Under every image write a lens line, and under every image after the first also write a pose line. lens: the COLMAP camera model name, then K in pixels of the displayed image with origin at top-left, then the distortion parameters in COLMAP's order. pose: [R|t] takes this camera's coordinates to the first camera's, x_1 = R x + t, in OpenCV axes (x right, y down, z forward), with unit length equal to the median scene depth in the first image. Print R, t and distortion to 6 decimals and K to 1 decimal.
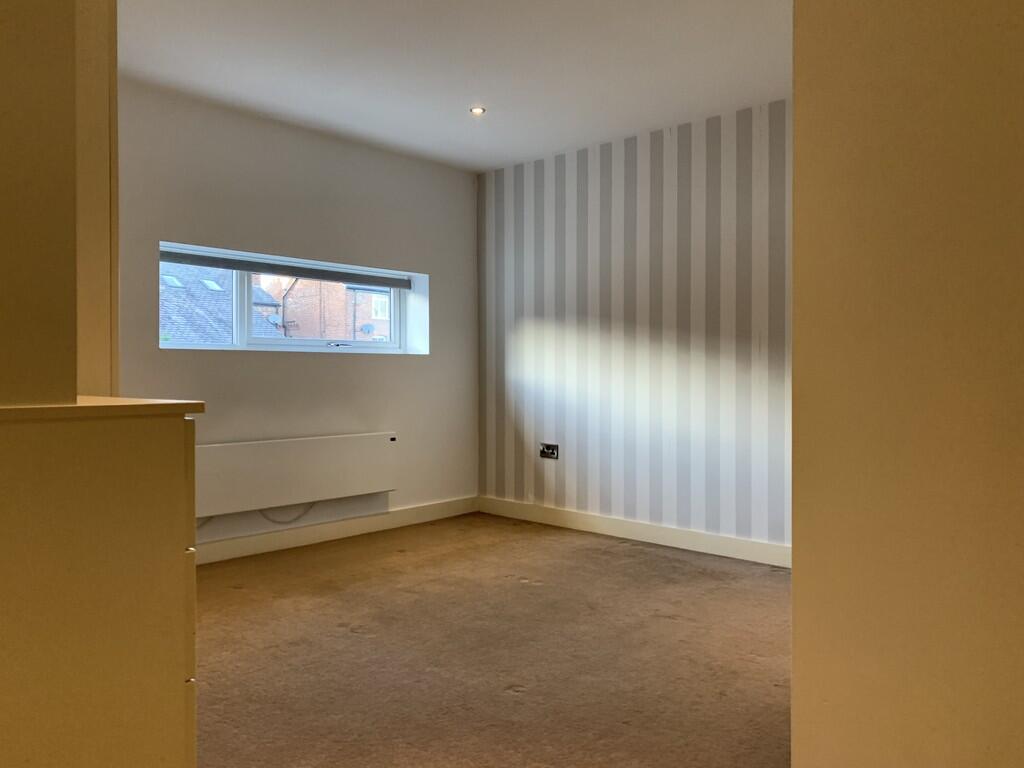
lens RADIAL K [[773.8, 0, 510.0], [0, 773.8, 380.8], [0, 0, 1]] dist [0.048290, 0.002323]
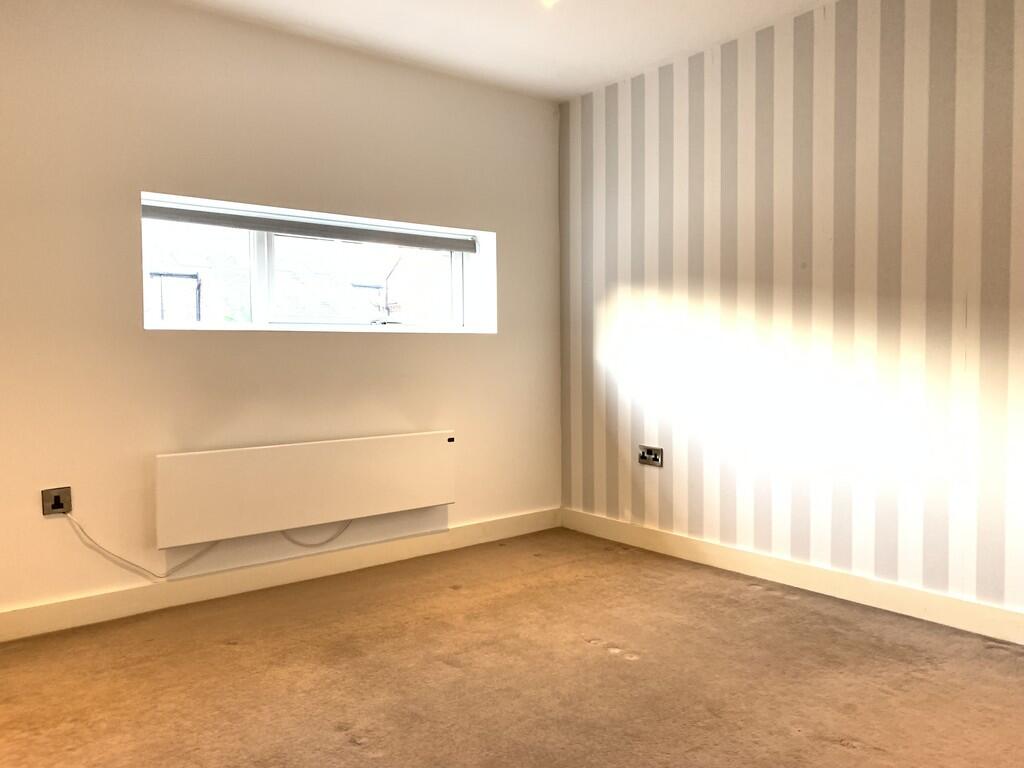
lens RADIAL K [[773.1, 0, 495.4], [0, 773.1, 389.4], [0, 0, 1]] dist [0.036702, -0.047800]
pose [[0.988355, -0.002436, -0.152149, 0.017351], [0.008182, 0.999276, 0.037153, -0.006577], [0.151948, -0.037965, 0.987659, 0.251909]]
